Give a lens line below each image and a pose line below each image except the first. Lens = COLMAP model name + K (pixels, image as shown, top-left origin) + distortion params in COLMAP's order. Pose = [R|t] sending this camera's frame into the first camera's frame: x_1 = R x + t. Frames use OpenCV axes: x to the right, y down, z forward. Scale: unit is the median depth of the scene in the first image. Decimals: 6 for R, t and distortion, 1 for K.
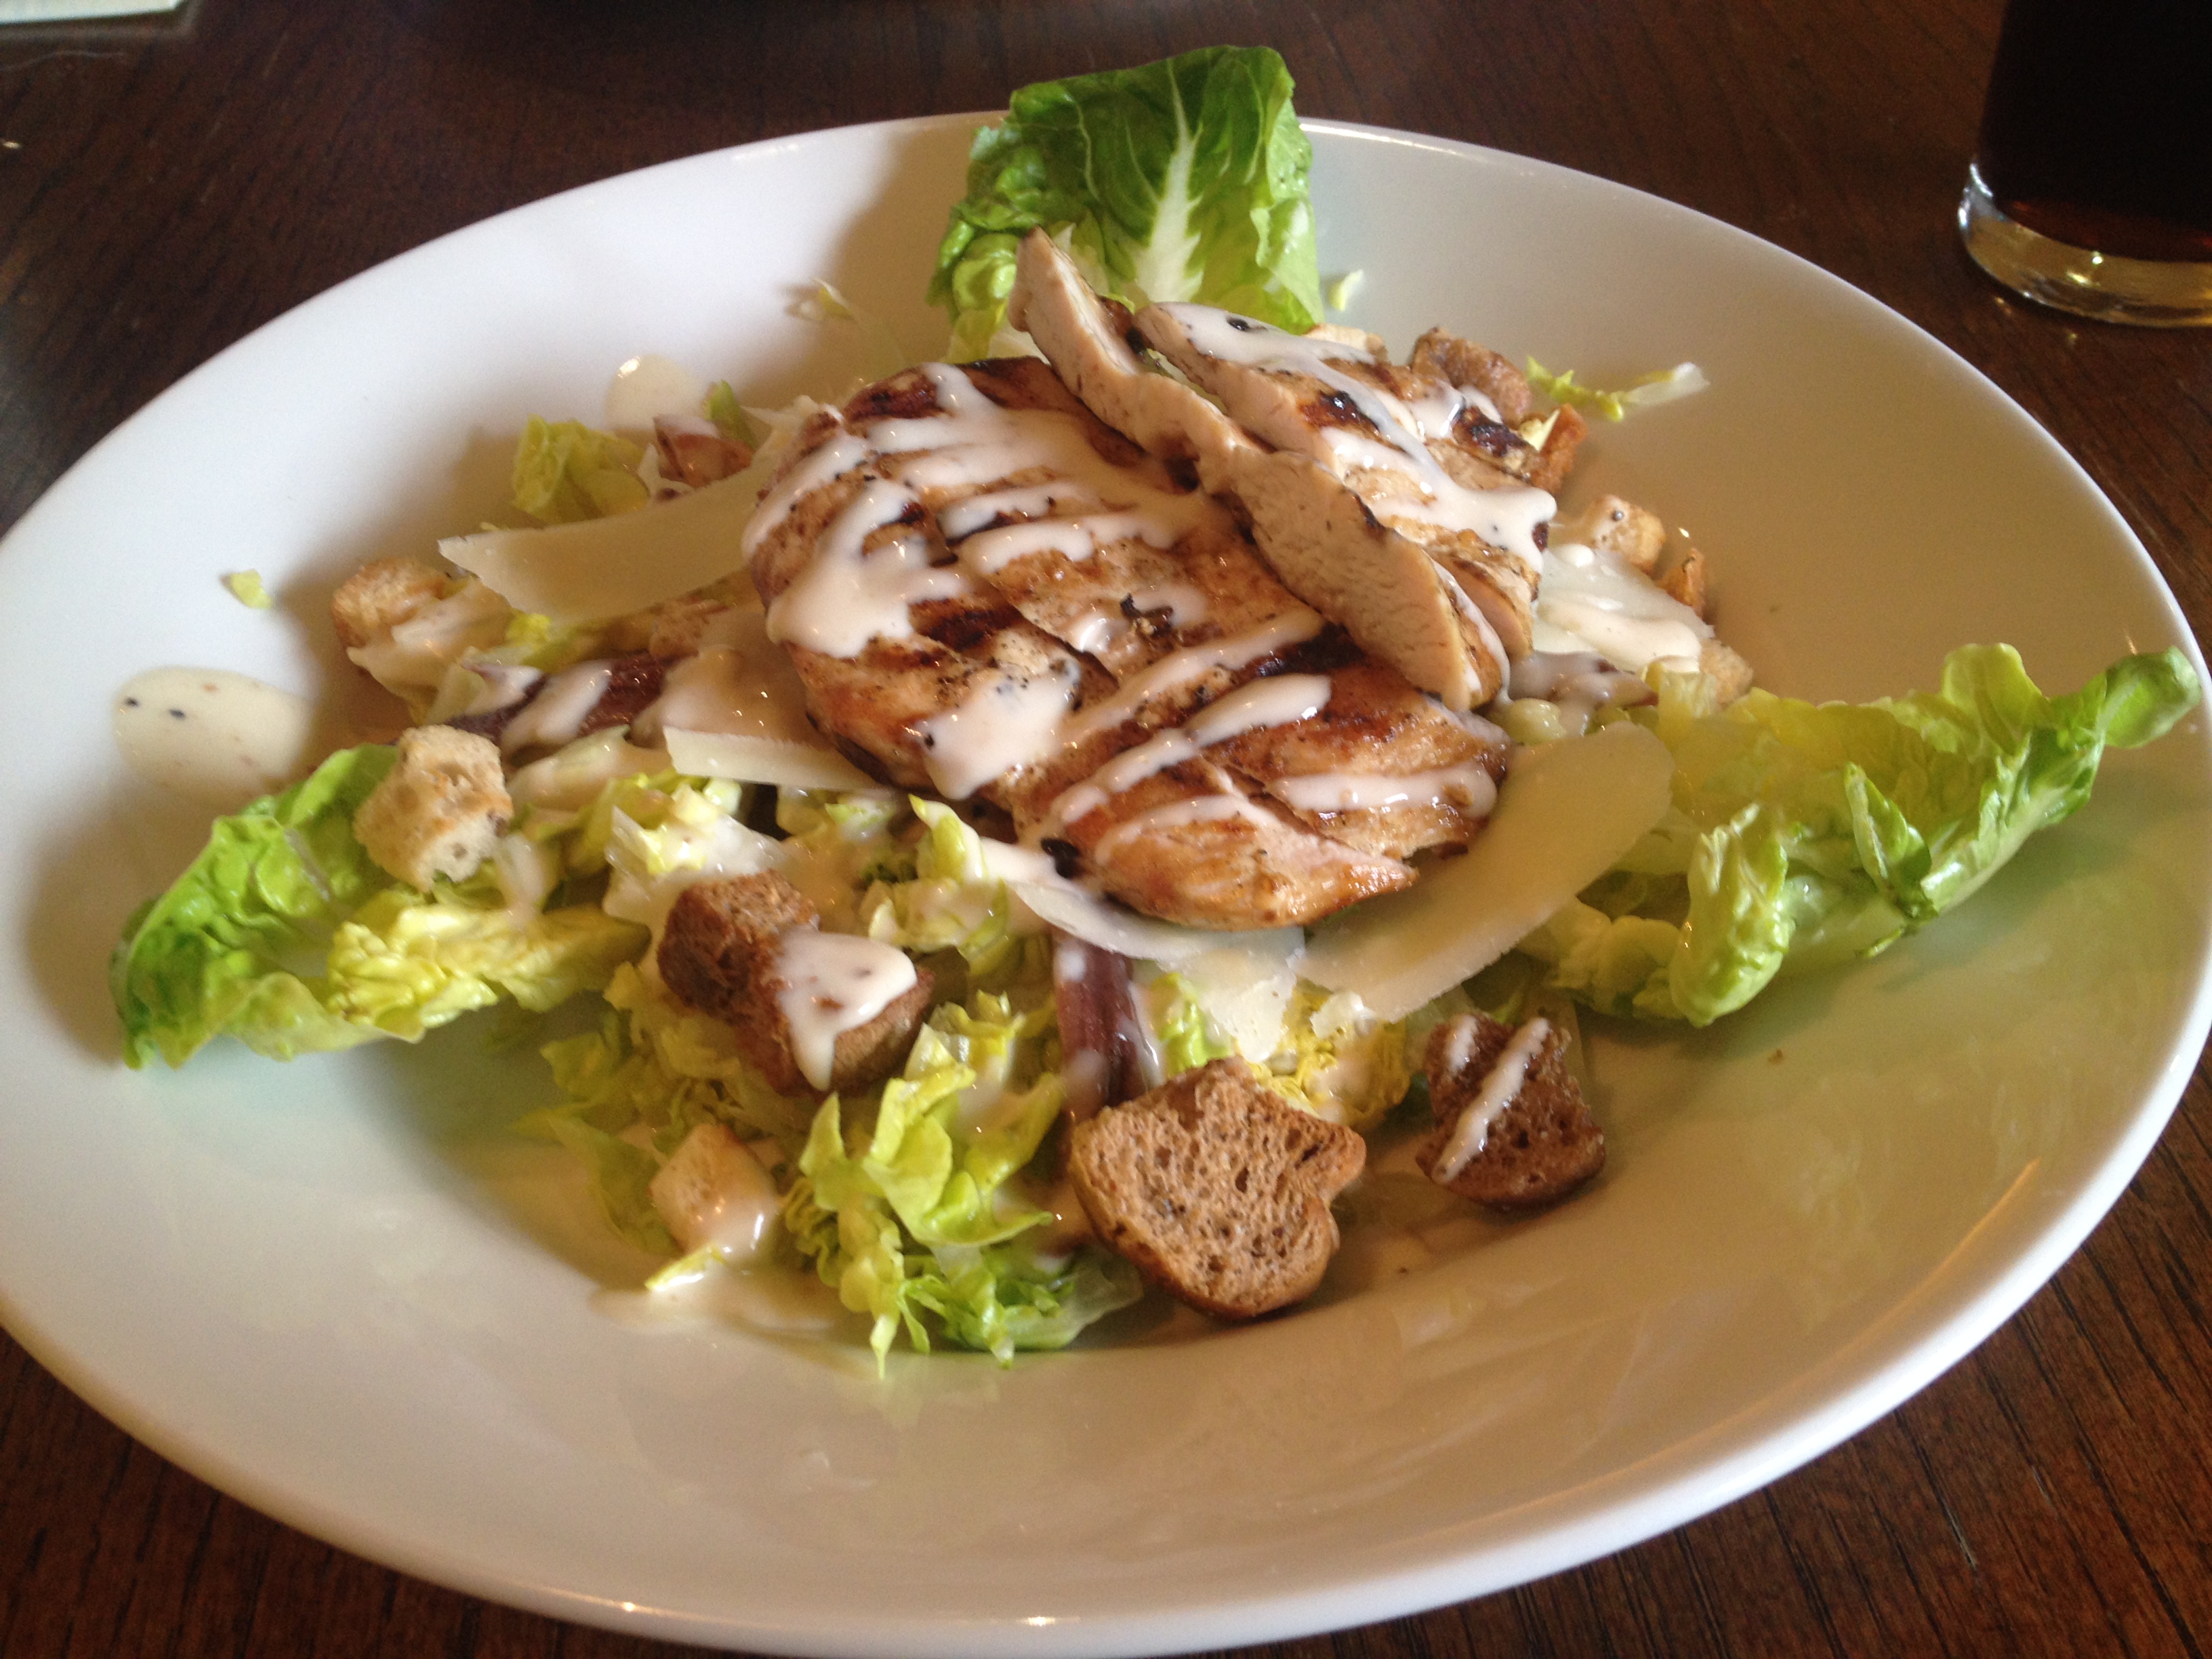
lens RADIAL K [[2223.2, 0, 1102.5], [0, 2223.2, 813.6], [0, 0, 1]] dist [0.015731, 0.000000]
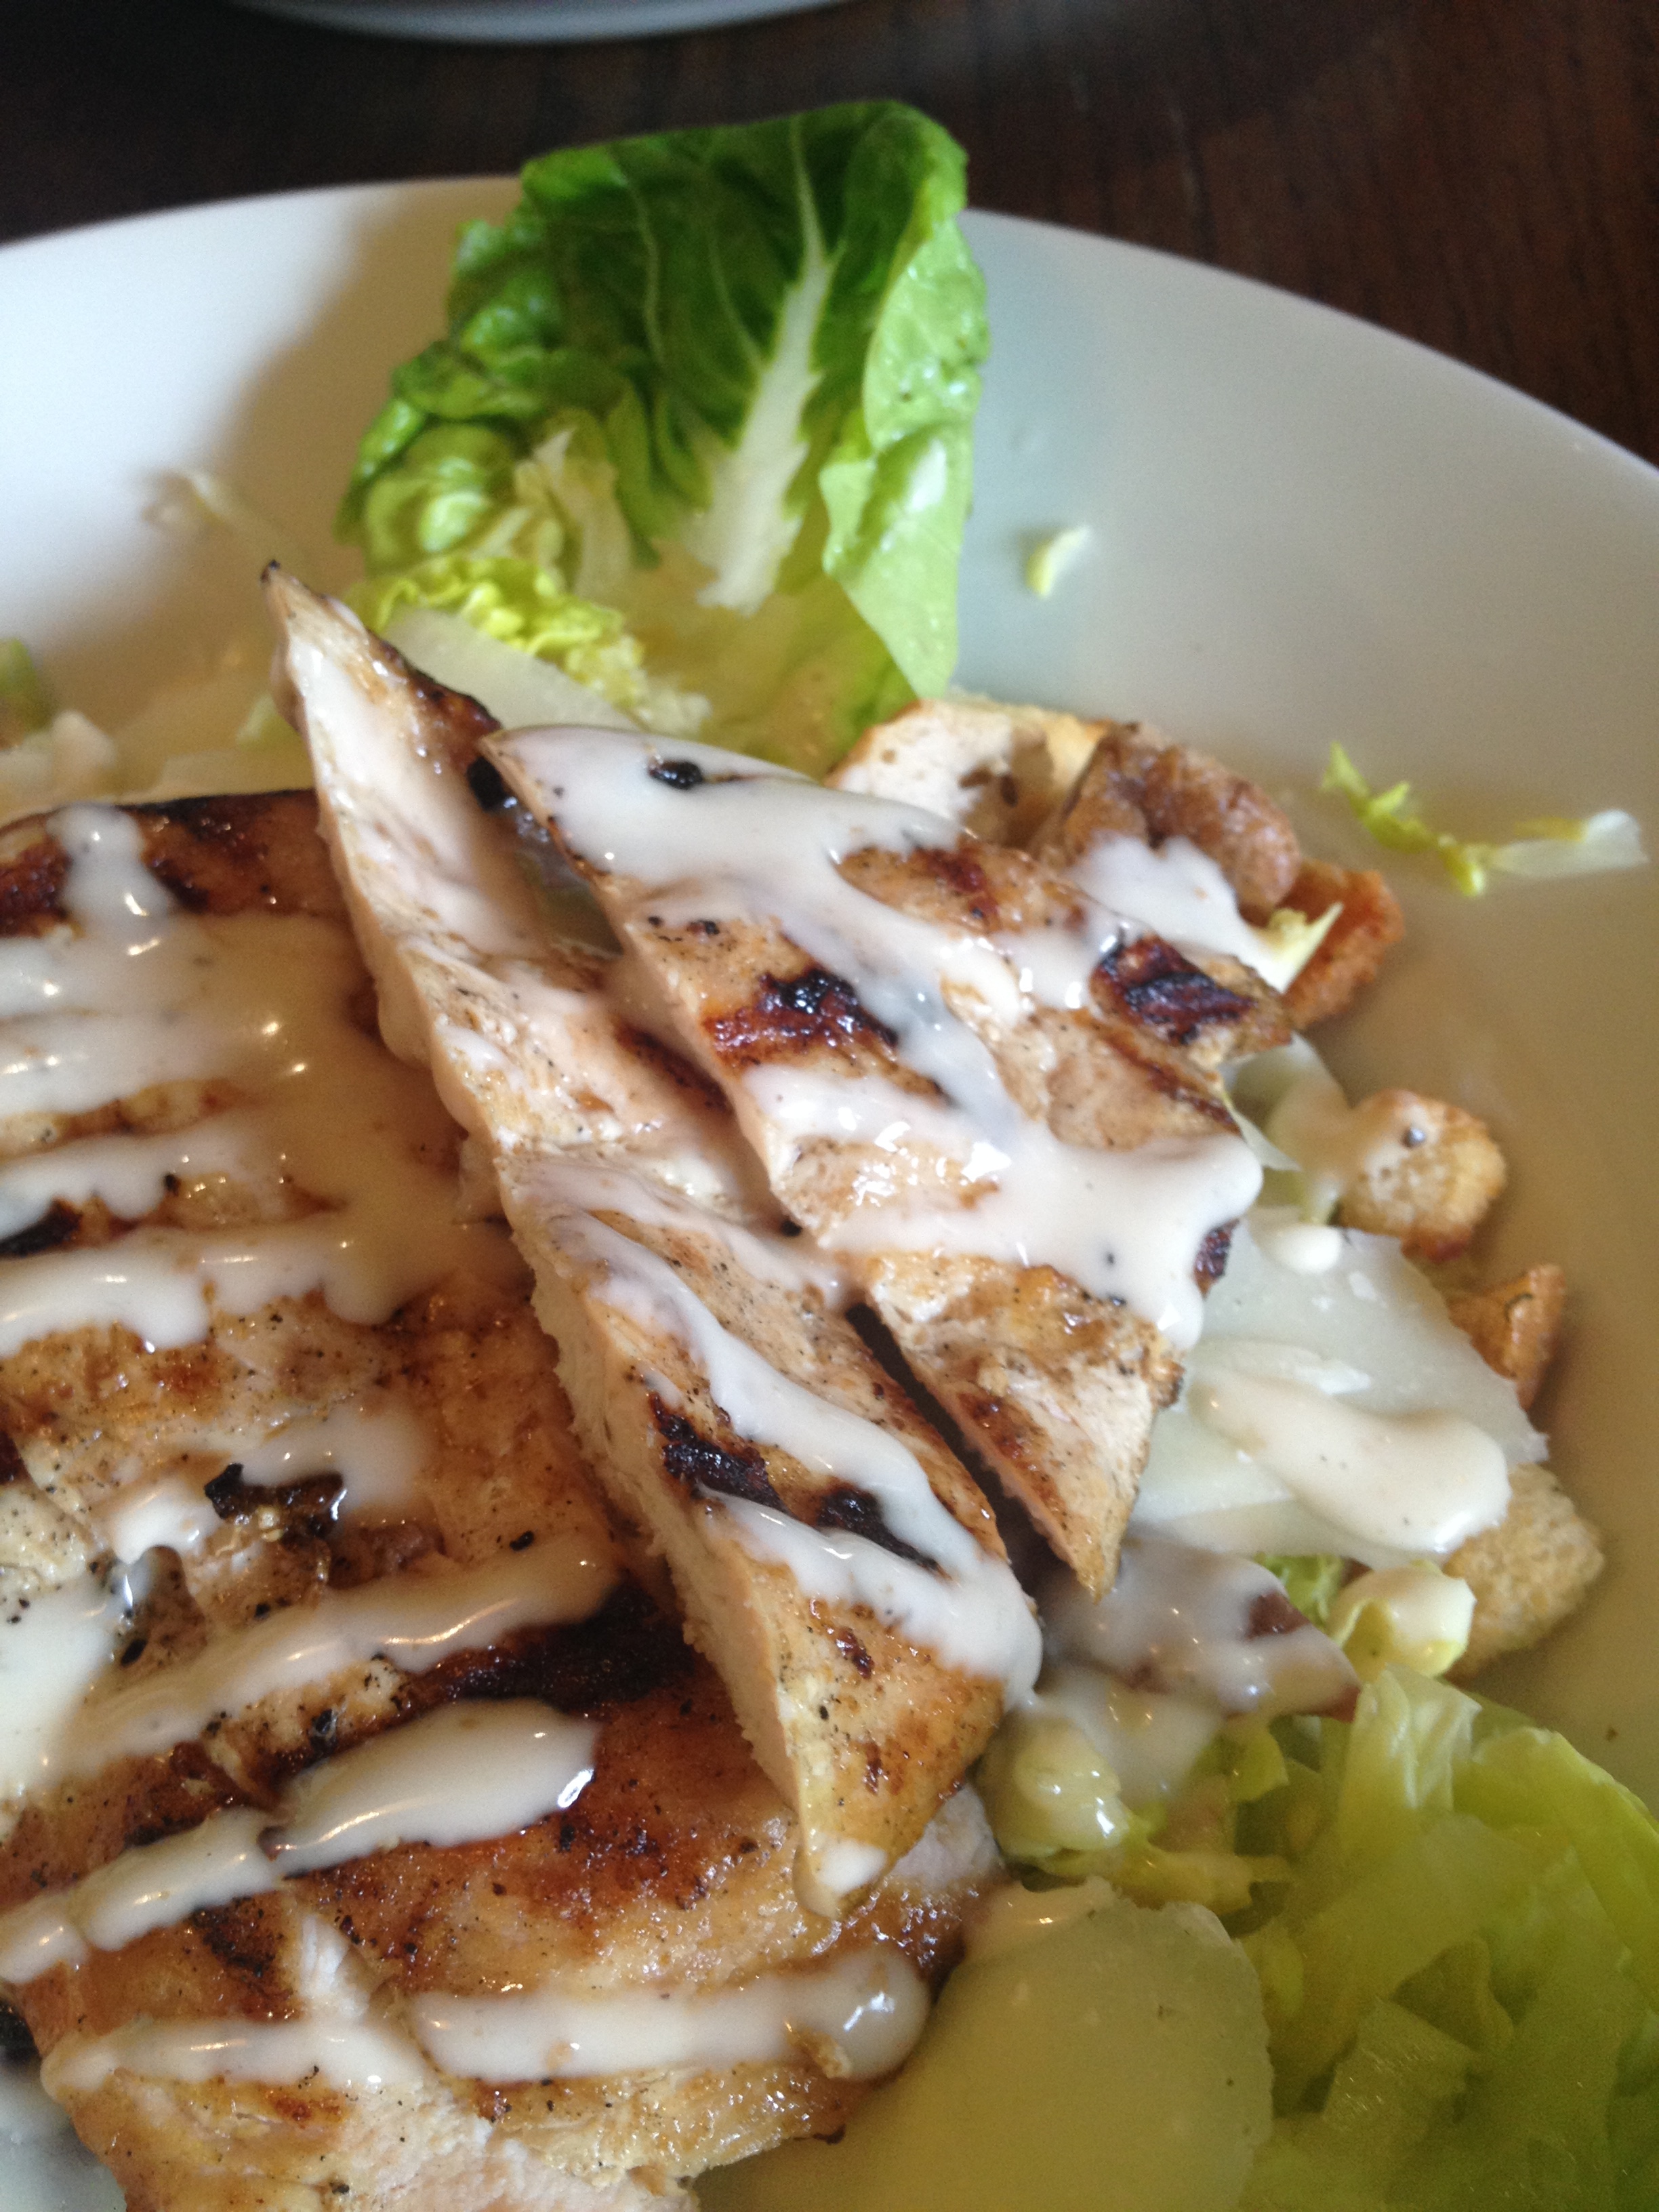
lens RADIAL K [[2223.2, 0, 792.2], [0, 2223.2, 1069.2], [0, 0, 1]] dist [0.015731, 0.000000]
pose [[0.984914, 0.114662, -0.129603, 0.187391], [-0.091048, 0.980285, 0.175360, -0.283284], [0.147155, -0.160914, 0.975936, 0.569632]]
